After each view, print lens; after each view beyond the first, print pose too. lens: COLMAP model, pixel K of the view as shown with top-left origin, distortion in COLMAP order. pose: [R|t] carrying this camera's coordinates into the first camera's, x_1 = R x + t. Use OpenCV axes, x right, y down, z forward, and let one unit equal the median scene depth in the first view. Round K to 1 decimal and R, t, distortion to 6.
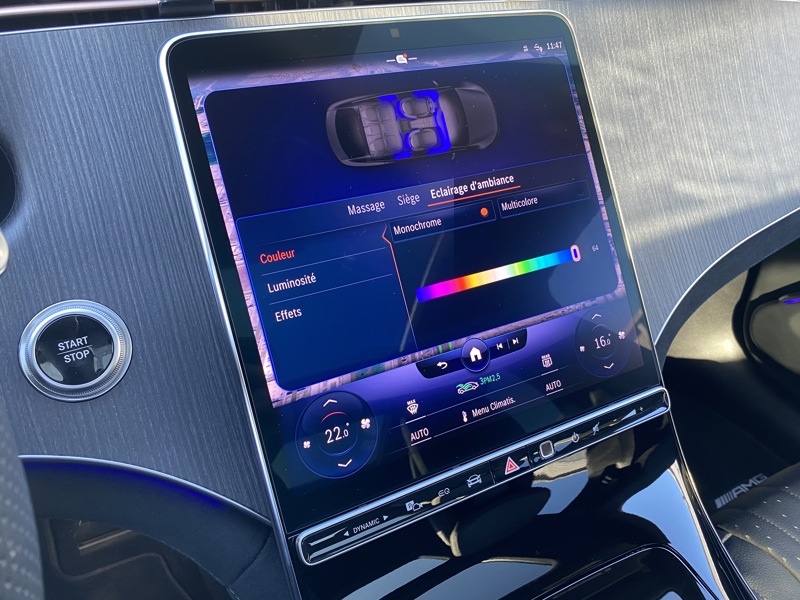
lens RADIAL K [[583.1, 0, 399.3], [0, 583.1, 302.3], [0, 0, 1]] dist [-0.007234, -0.009949]
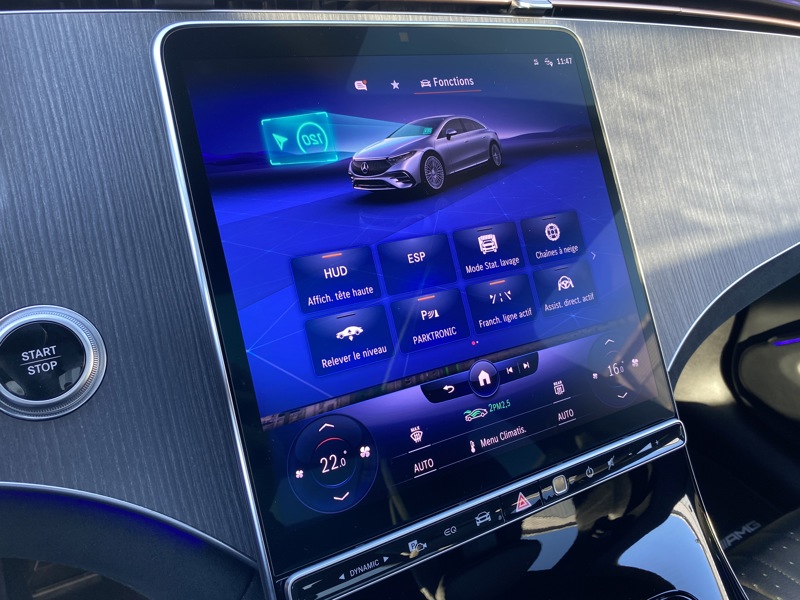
lens RADIAL K [[585.2, 0, 398.1], [0, 585.2, 304.2], [0, 0, 1]] dist [-0.013565, -0.001660]
pose [[0.999143, 0.021663, 0.035279, -0.042781], [-0.019135, 0.997330, -0.070473, 0.042797], [-0.036711, 0.069737, 0.996890, 0.081324]]
